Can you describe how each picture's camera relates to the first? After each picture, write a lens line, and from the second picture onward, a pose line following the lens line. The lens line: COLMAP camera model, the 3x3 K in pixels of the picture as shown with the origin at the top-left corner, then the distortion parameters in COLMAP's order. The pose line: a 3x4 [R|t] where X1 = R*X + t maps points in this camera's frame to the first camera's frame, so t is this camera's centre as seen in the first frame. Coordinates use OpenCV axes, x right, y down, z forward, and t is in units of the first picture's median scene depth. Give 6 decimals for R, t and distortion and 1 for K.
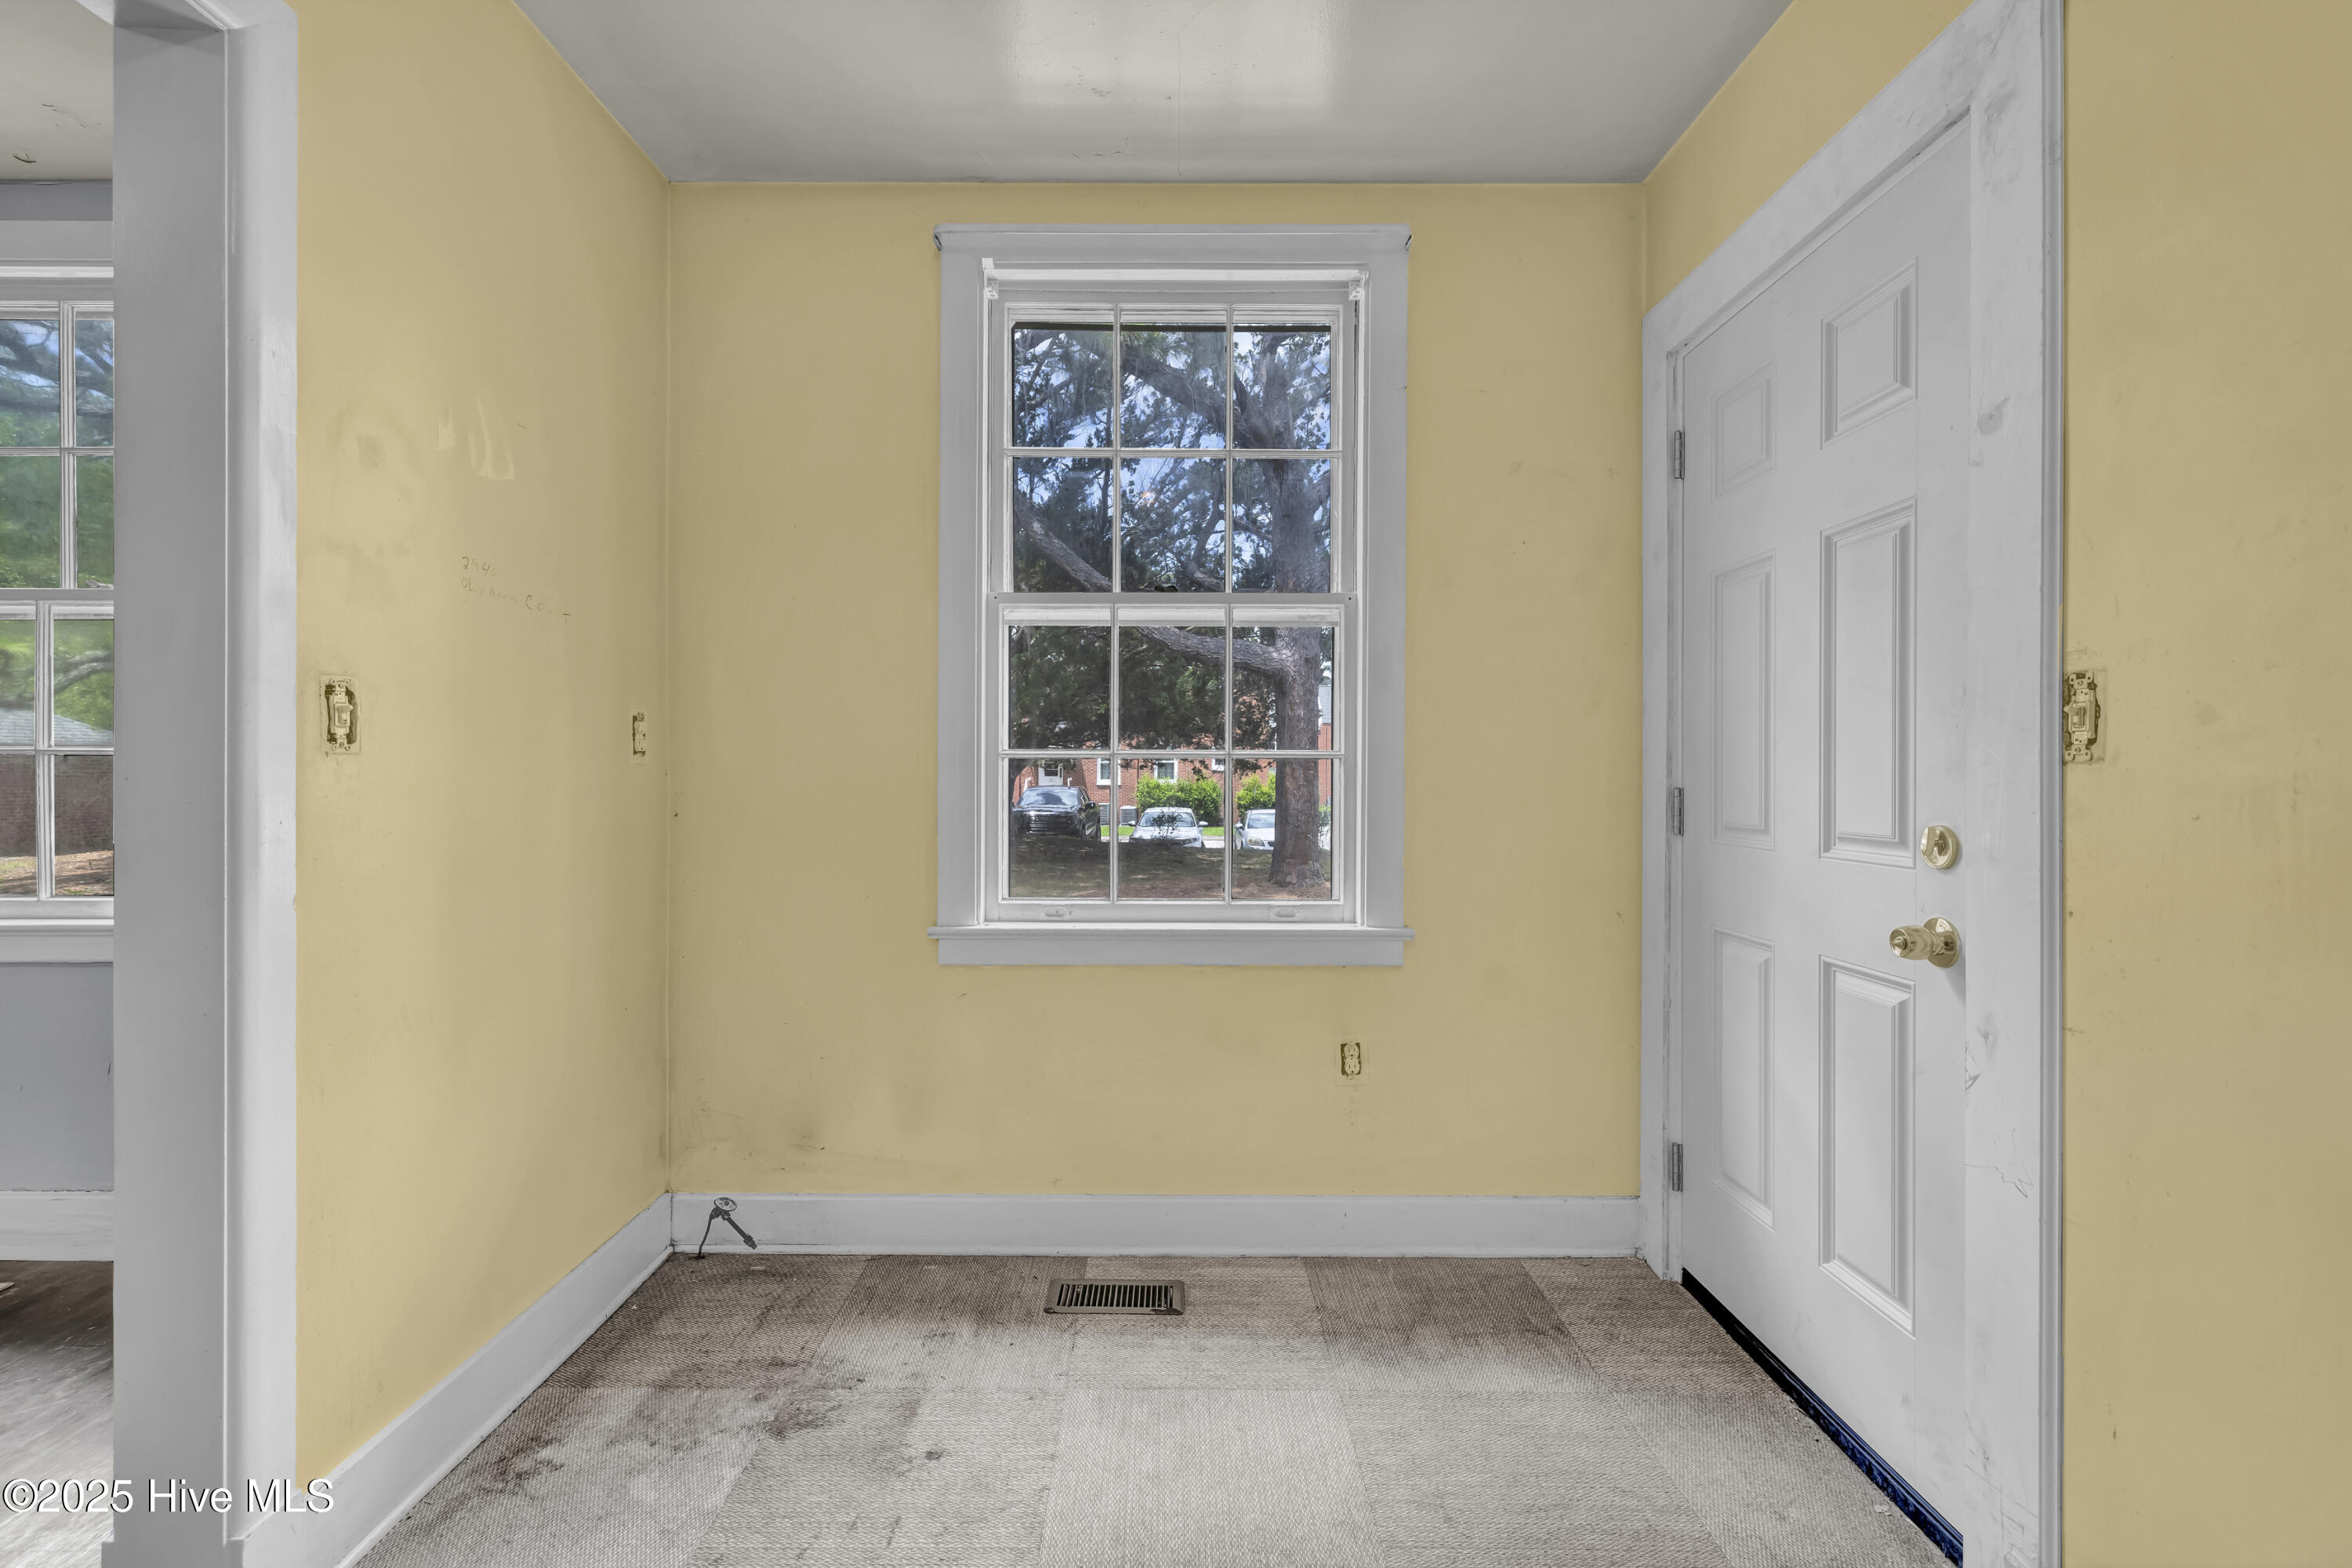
lens RADIAL K [[1008.7, 0, 1164.8], [0, 1008.7, 777.9], [0, 0, 1]] dist [0.001683, 0.000272]
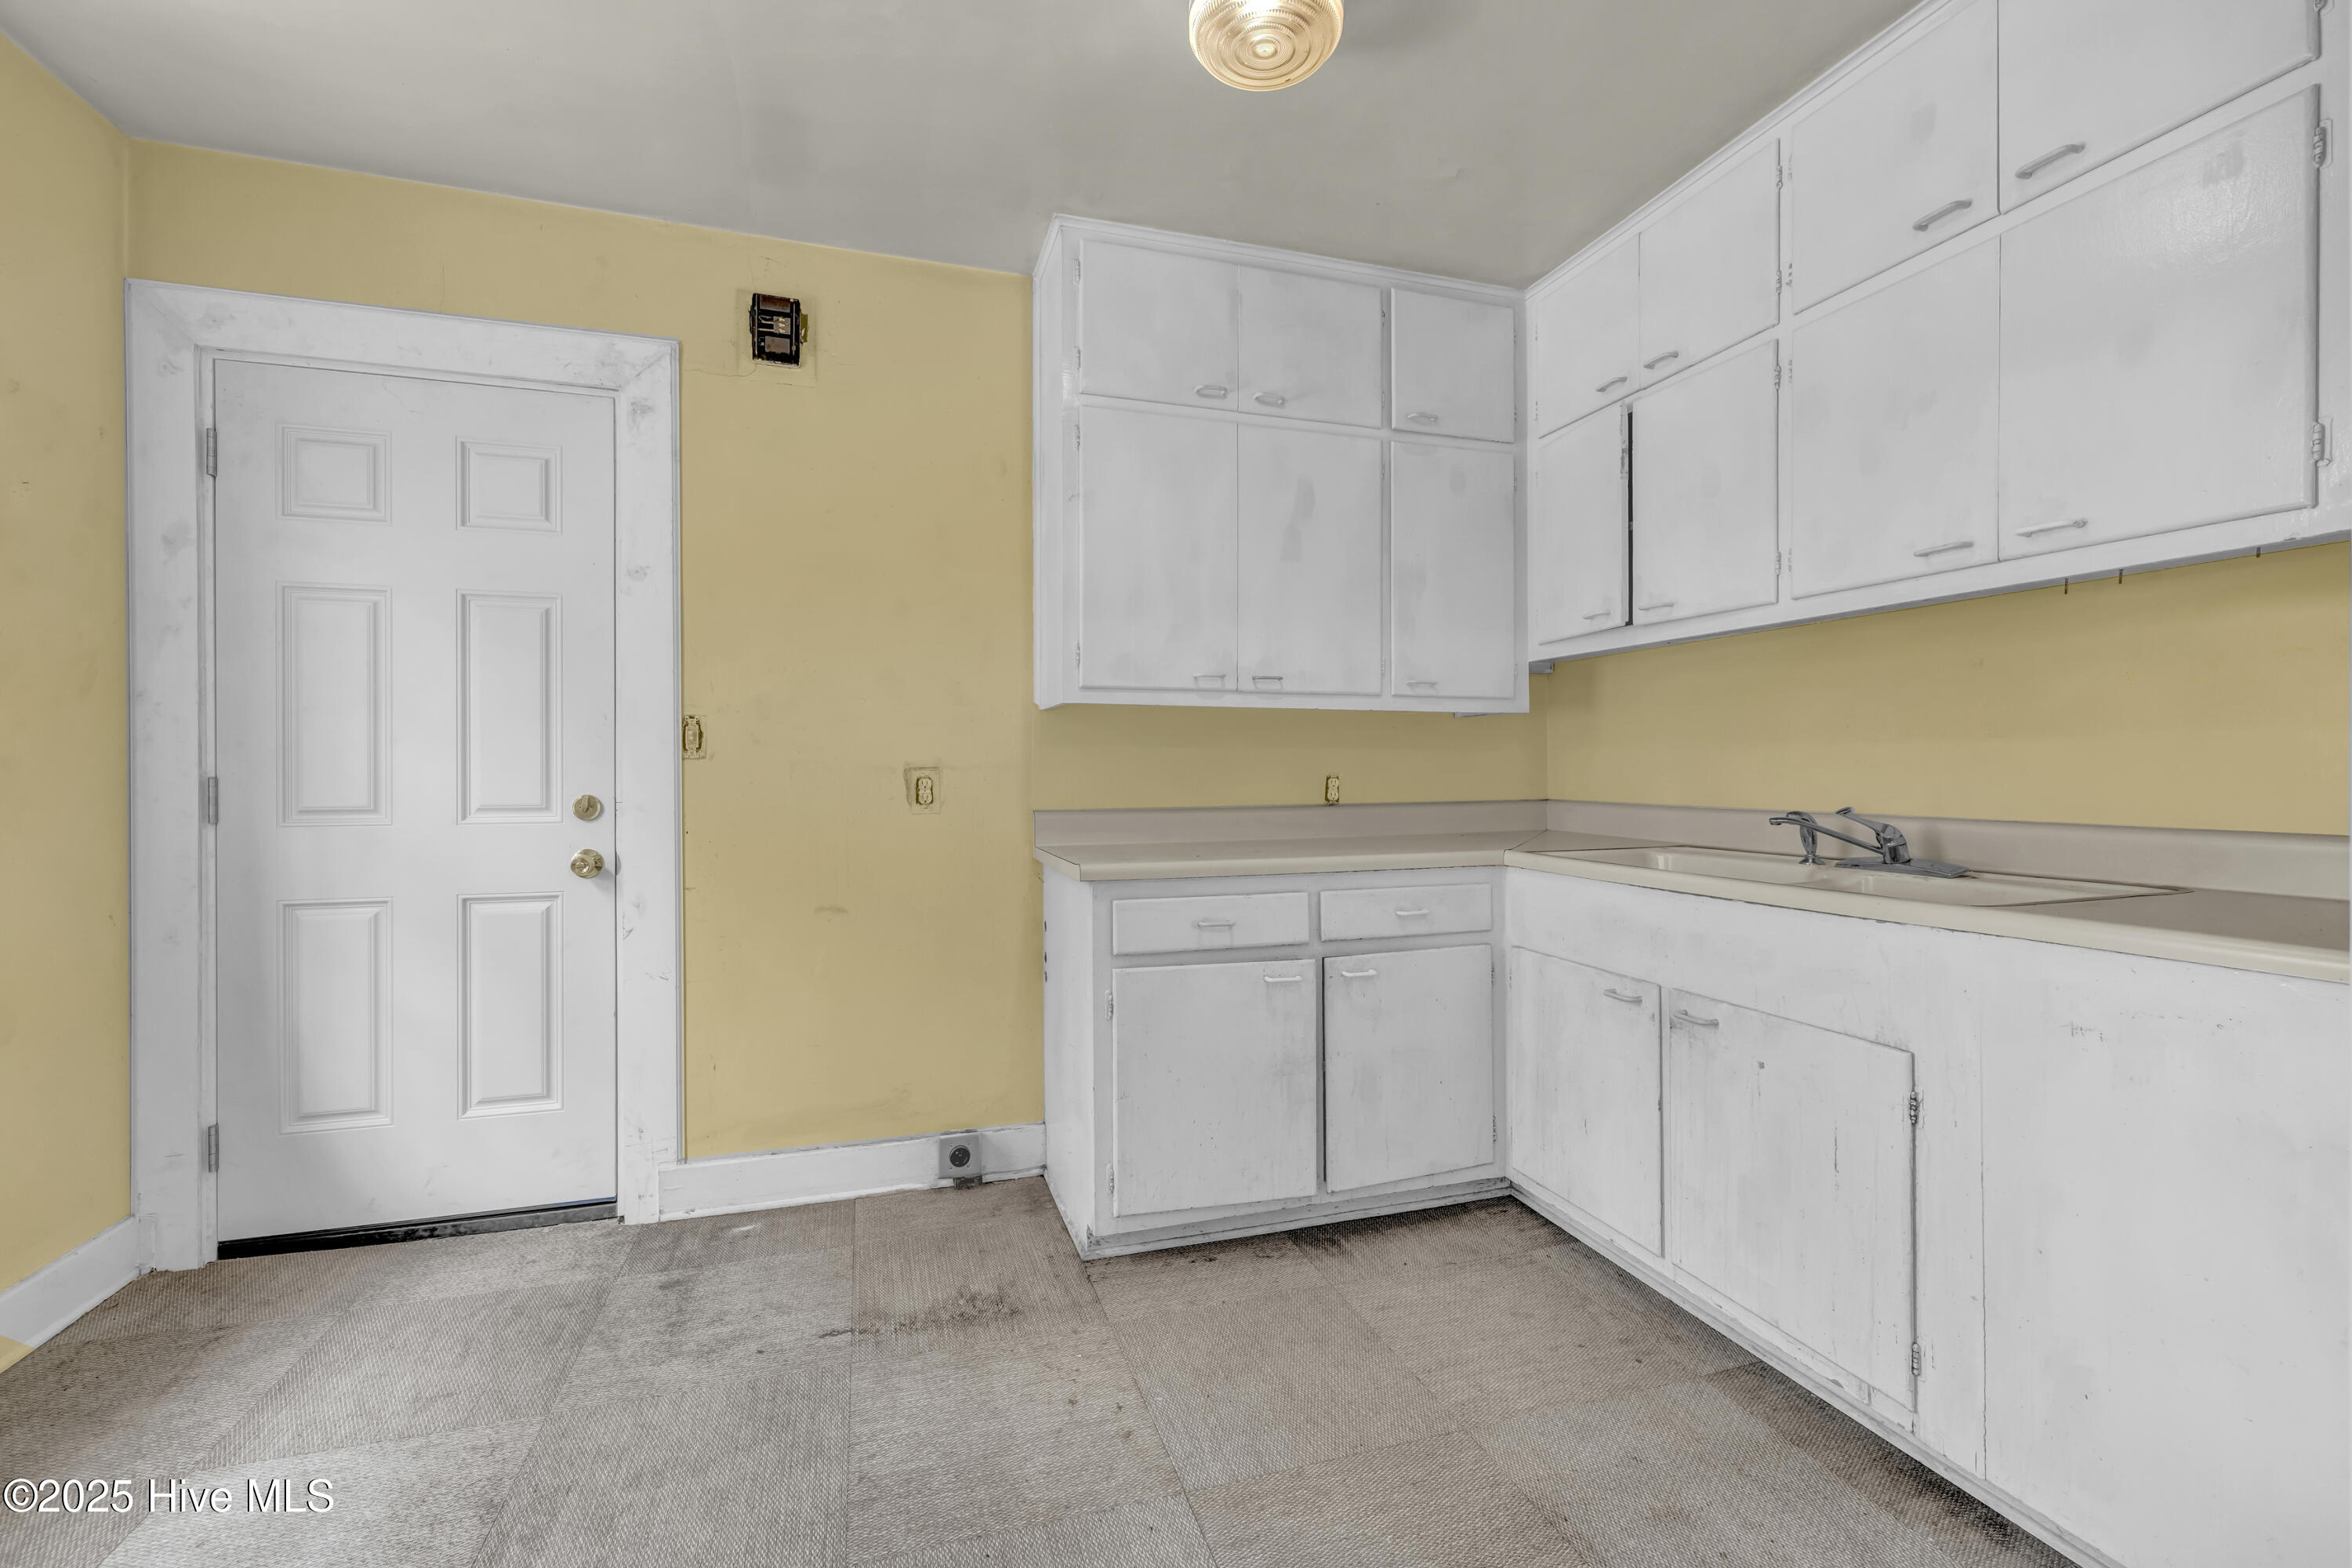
lens RADIAL K [[993.7, 0, 1165.6], [0, 993.7, 773.3], [0, 0, 1]] dist [0.000739, 0.000432]
pose [[-0.292950, -0.003694, 0.956121, -1.118632], [0.003613, 0.999981, 0.004970, 0.006260], [-0.956121, 0.004910, -0.292931, 0.559836]]
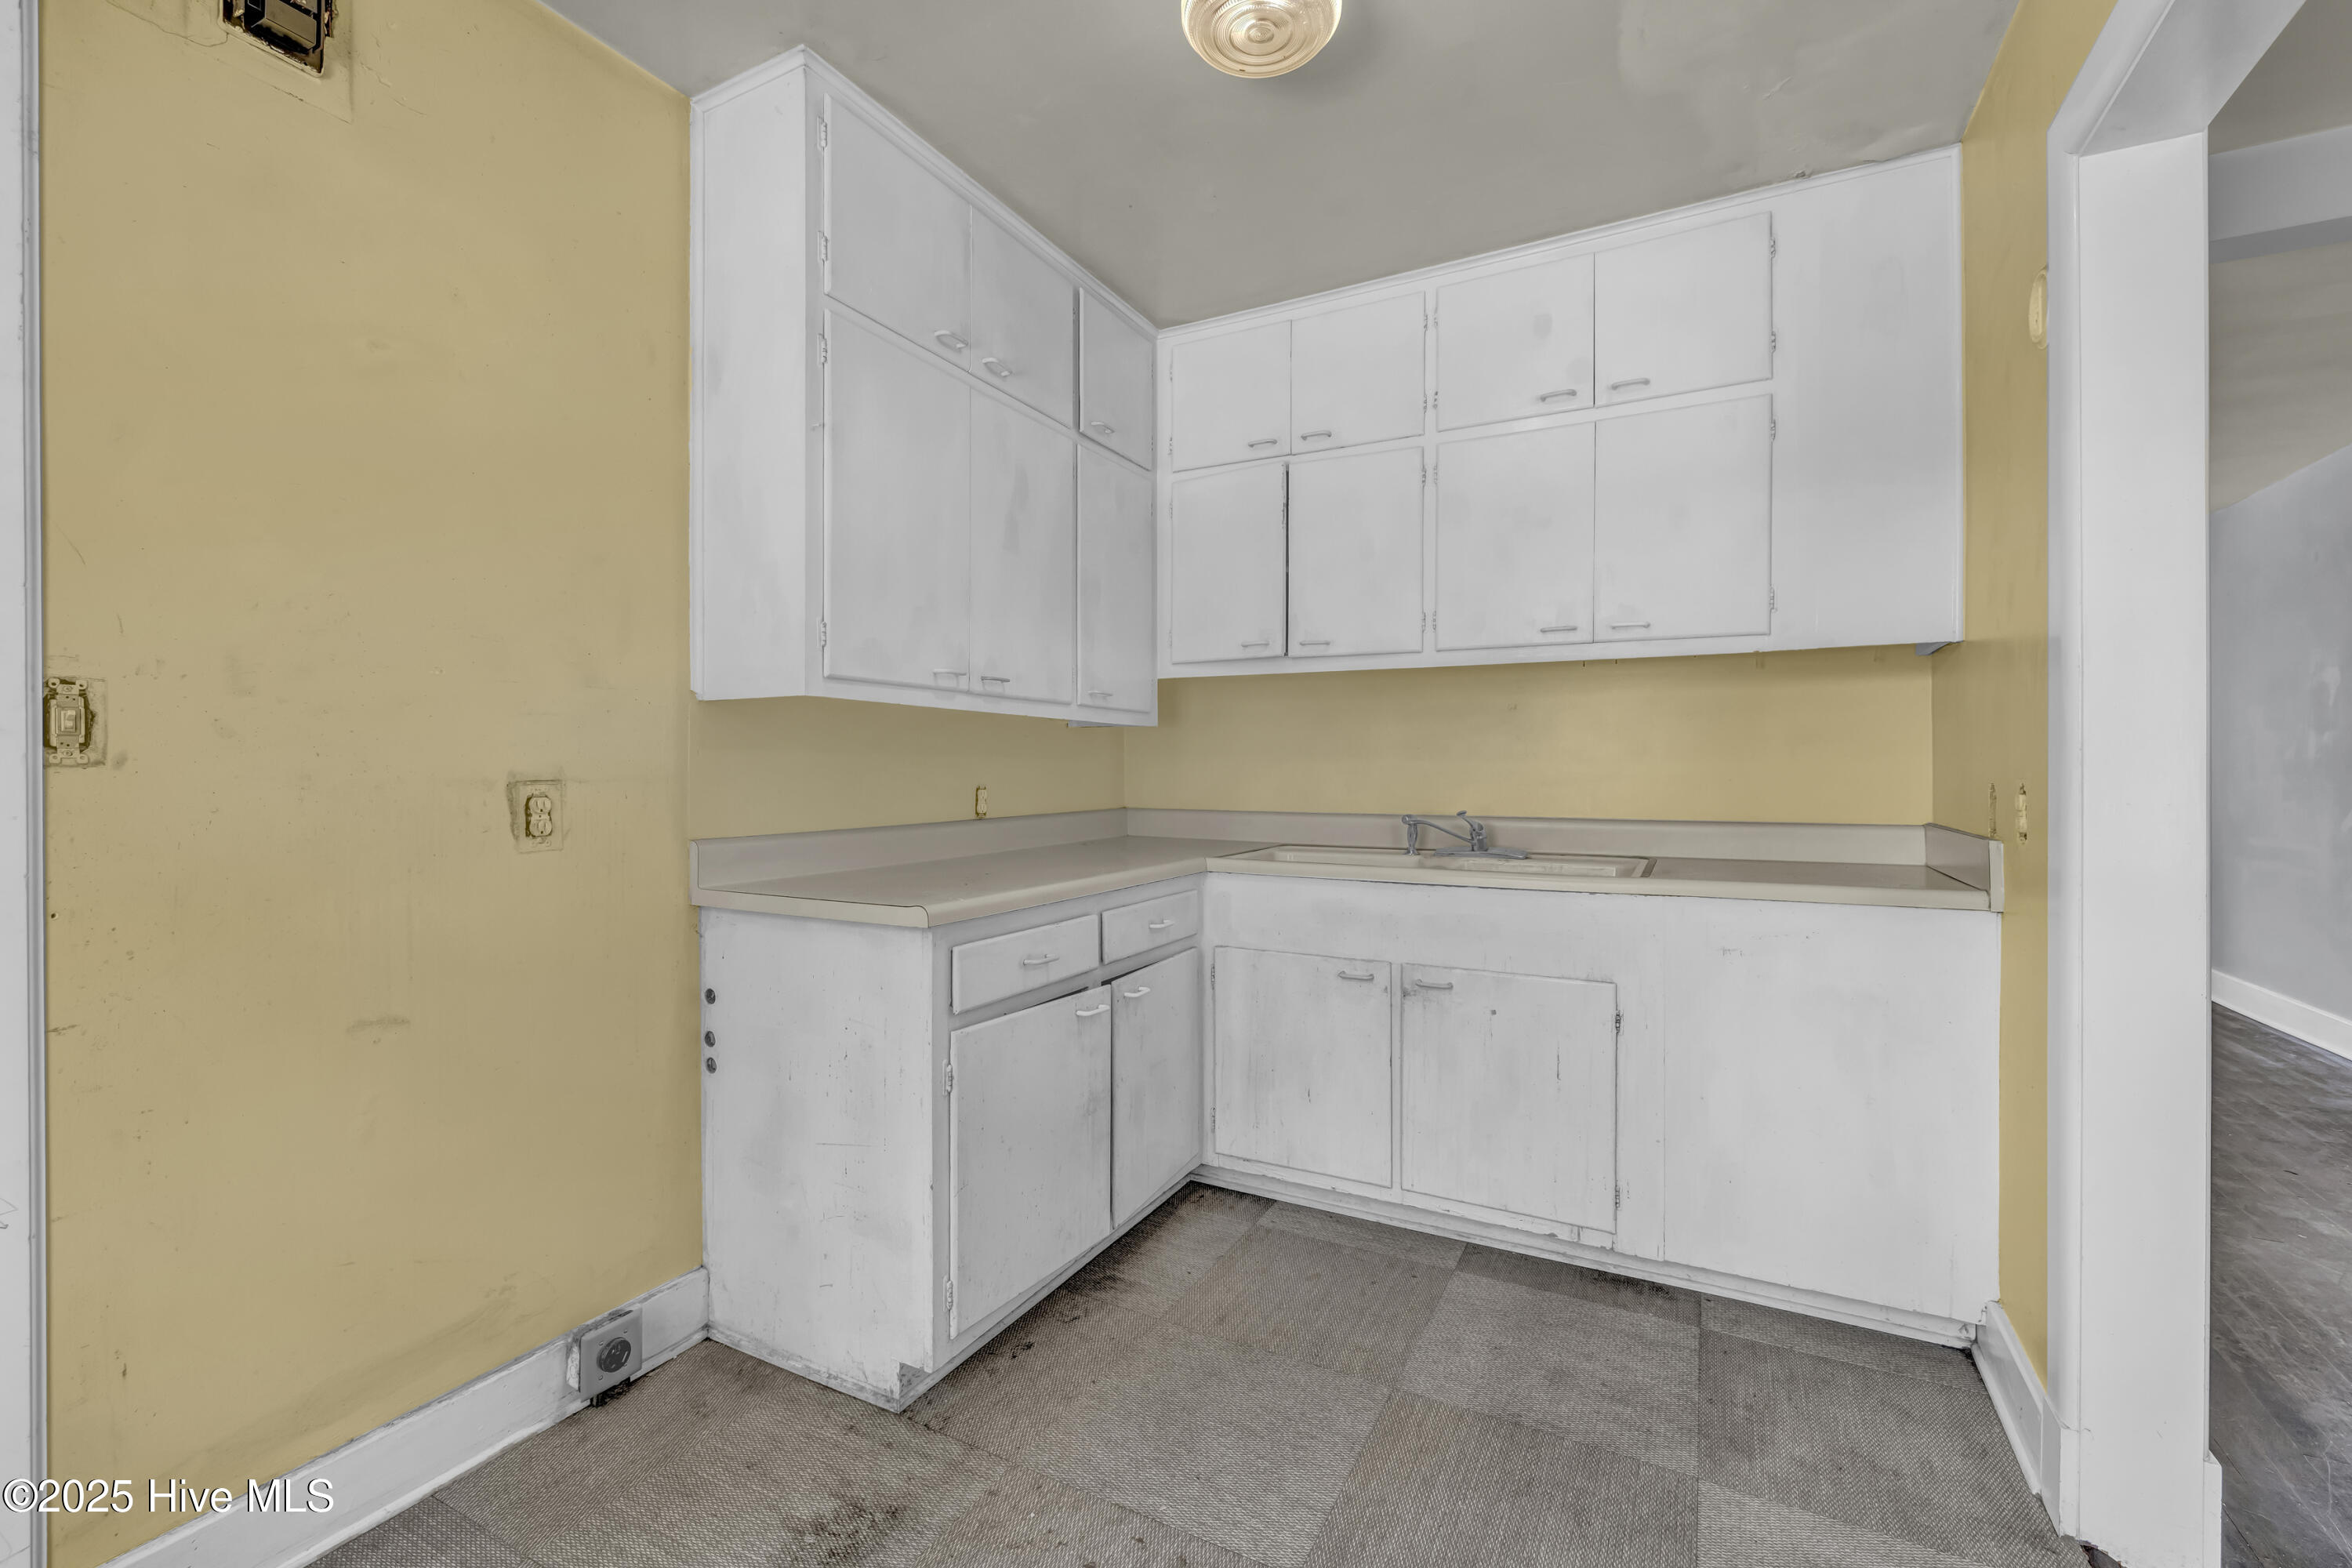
lens RADIAL K [[1004.8, 0, 1169.8], [0, 1004.8, 772.8], [0, 0, 1]] dist [-0.000904, 0.000327]
pose [[-0.881613, -0.004305, 0.471954, -0.474166], [-0.002680, 0.999988, 0.004117, -0.012934], [-0.471966, 0.002365, -0.881613, 1.149769]]
